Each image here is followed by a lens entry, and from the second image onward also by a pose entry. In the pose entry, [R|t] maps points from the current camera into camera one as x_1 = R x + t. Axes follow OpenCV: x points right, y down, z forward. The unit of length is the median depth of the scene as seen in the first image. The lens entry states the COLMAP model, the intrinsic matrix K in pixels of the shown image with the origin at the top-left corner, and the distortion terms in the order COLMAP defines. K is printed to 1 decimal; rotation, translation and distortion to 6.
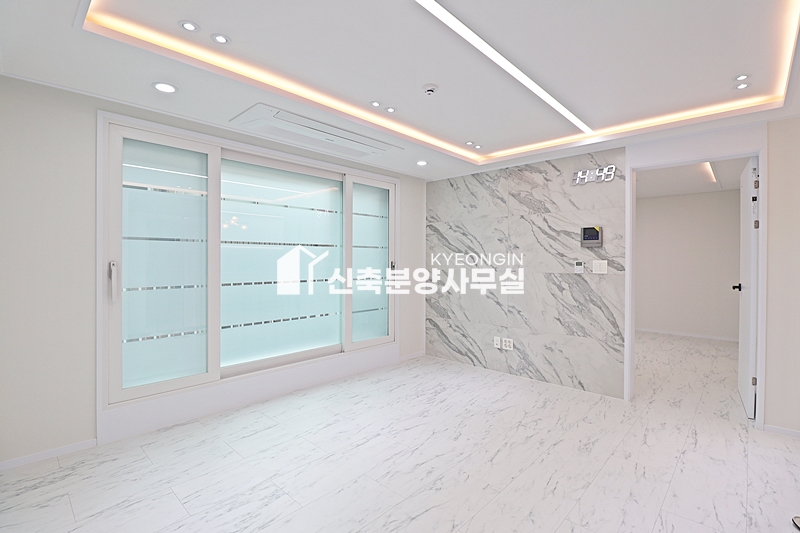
lens RADIAL K [[370.9, 0, 401.3], [0, 370.9, 261.0], [0, 0, 1]] dist [-0.002616, -0.011068]
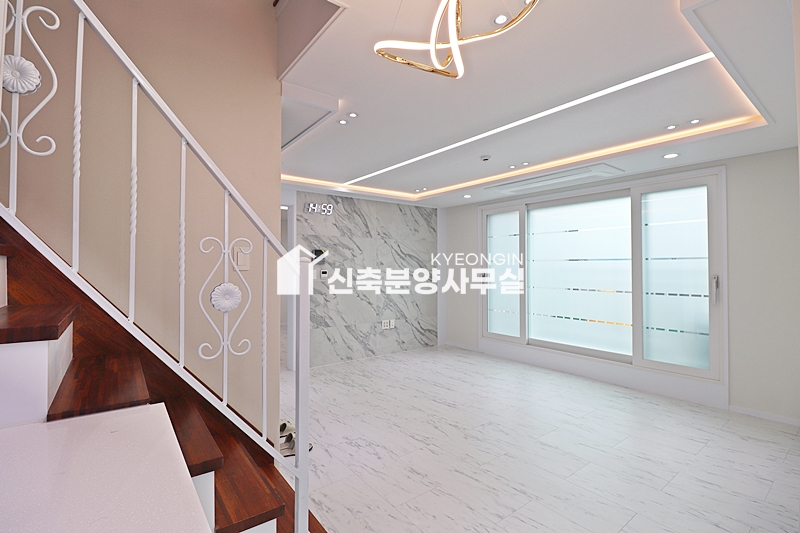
lens RADIAL K [[370.9, 0, 399.1], [0, 370.9, 261.7], [0, 0, 1]] dist [-0.002616, -0.011068]
pose [[-0.176188, -0.016242, -0.984222, 1.065174], [-0.000206, 0.999864, -0.016463, -0.019002], [0.984356, -0.002698, -0.176168, 0.625727]]
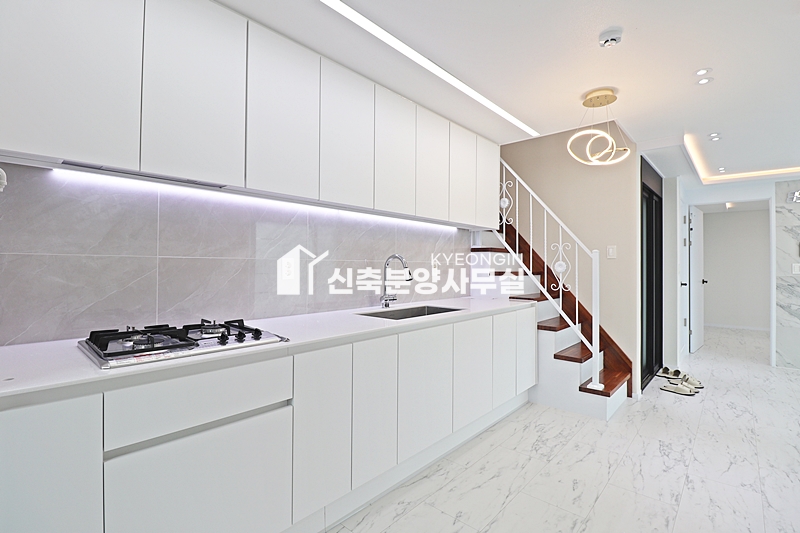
lens RADIAL K [[370.9, 0, 402.0], [0, 370.9, 267.6], [0, 0, 1]] dist [-0.002616, -0.011068]
pose [[-0.999923, -0.006275, -0.010711, 1.135876], [-0.006233, 0.999973, -0.003926, 0.015930], [0.010735, -0.003859, -0.999935, 1.279744]]
